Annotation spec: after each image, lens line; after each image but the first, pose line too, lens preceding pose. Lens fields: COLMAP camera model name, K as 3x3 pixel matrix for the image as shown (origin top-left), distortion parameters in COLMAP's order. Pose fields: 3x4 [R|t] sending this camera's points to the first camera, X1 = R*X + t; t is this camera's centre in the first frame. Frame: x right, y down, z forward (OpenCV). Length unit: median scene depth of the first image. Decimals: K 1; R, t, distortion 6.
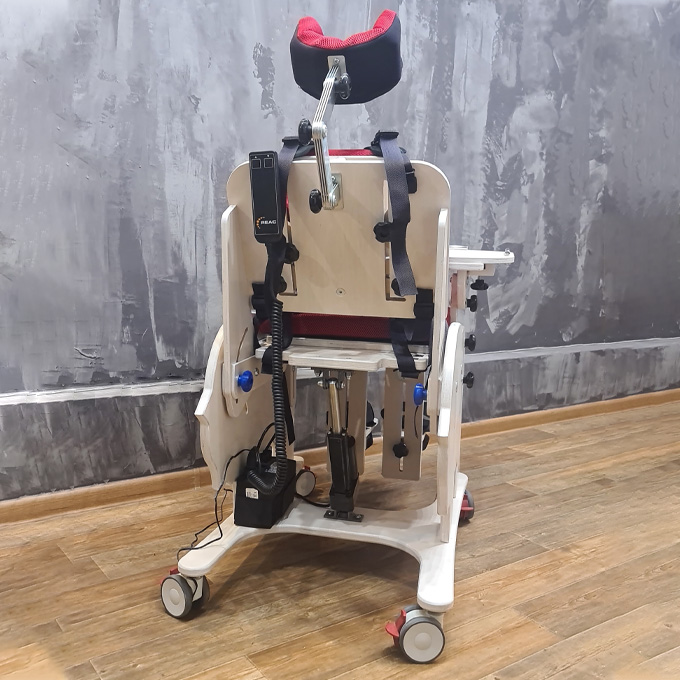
lens RADIAL K [[702.2, 0, 327.7], [0, 702.2, 335.5], [0, 0, 1]] dist [0.042764, 0.000000]
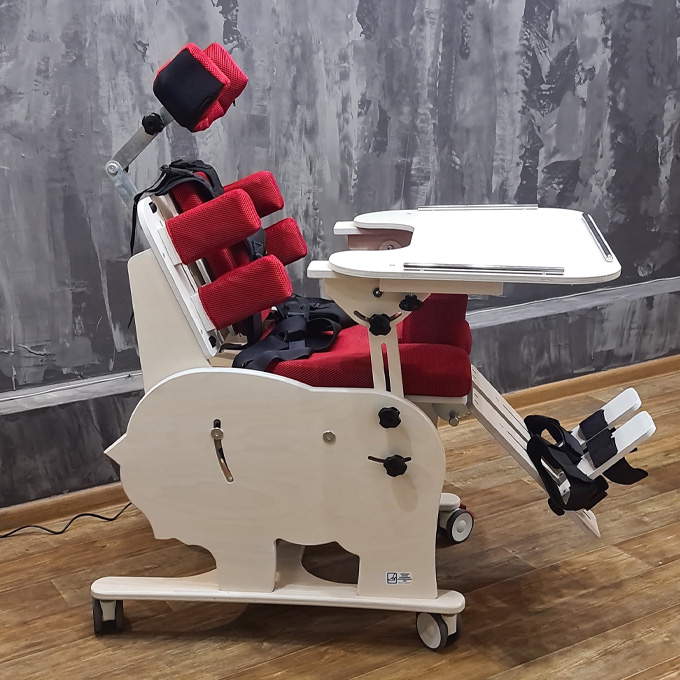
lens RADIAL K [[1059.4, 0, 335.9], [0, 1059.4, 320.5], [0, 0, 1]] dist [0.051168, 0.000000]
pose [[0.997496, -0.016895, -0.068674, 0.121578], [0.026468, 0.989660, 0.140971, -0.178208], [0.065582, -0.142436, 0.987629, -0.279830]]
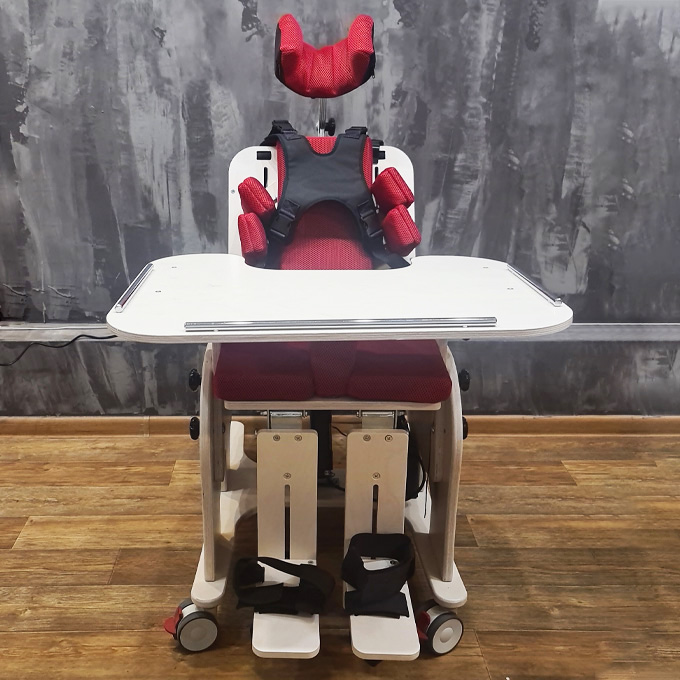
lens RADIAL K [[774.8, 0, 292.4], [0, 774.8, 301.7], [0, 0, 1]] dist [0.039418, 0.000000]
pose [[0.819152, 0.140097, -0.556204, 0.554963], [-0.044196, 0.982246, 0.182319, -0.177223], [0.571871, -0.124764, 0.810801, 0.224994]]
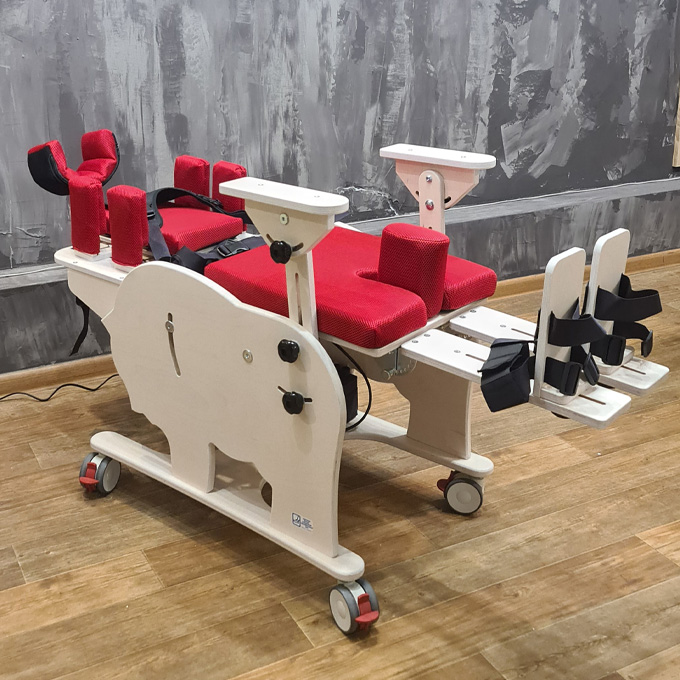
lens RADIAL K [[953.4, 0, 293.9], [0, 953.4, 202.1], [0, 0, 1]] dist [0.045360, 0.000000]
pose [[0.989719, 0.010208, -0.142658, 0.196016], [0.008451, 0.991533, 0.129583, -0.173974], [0.142773, -0.129456, 0.981253, -0.236565]]
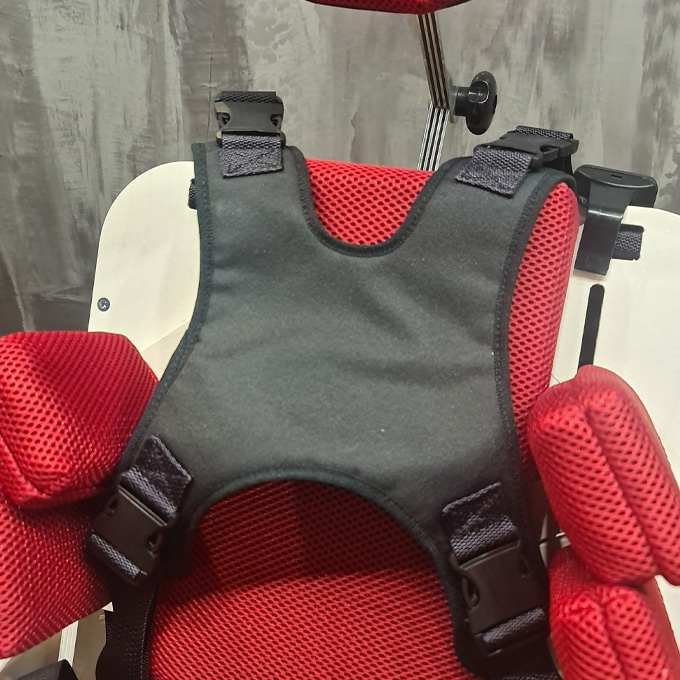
lens RADIAL K [[903.5, 0, 339.7], [0, 903.5, 326.9], [0, 0, 1]] dist [0.035000, 0.000000]
pose [[0.838388, 0.211096, -0.502538, 0.167660], [-0.056728, 0.950748, 0.304730, -0.226124], [0.542114, -0.226974, 0.809071, 0.642440]]
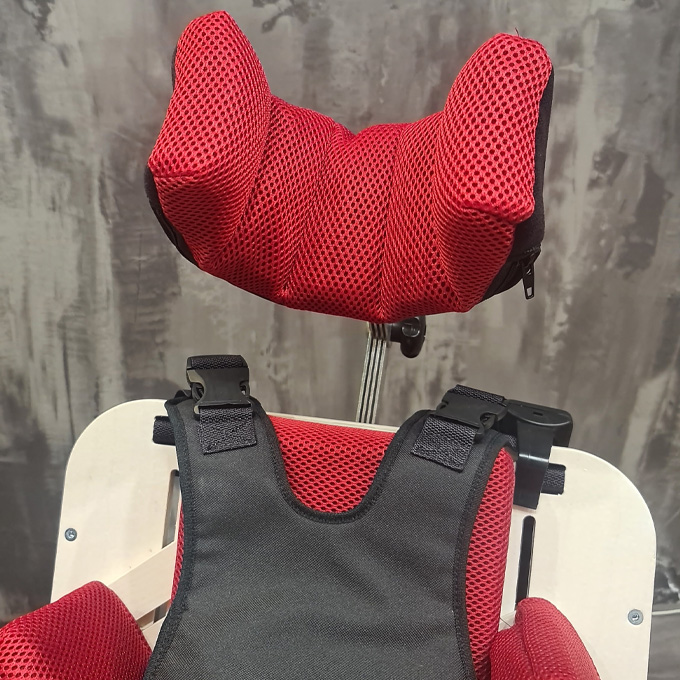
lens RADIAL K [[903.5, 0, 332.7], [0, 903.5, 312.3], [0, 0, 1]] dist [0.035000, 0.000000]
pose [[0.900706, 0.155937, -0.405477, 0.148423], [-0.059508, 0.968846, 0.240408, -0.294595], [0.430333, -0.192408, 0.881925, 0.619180]]
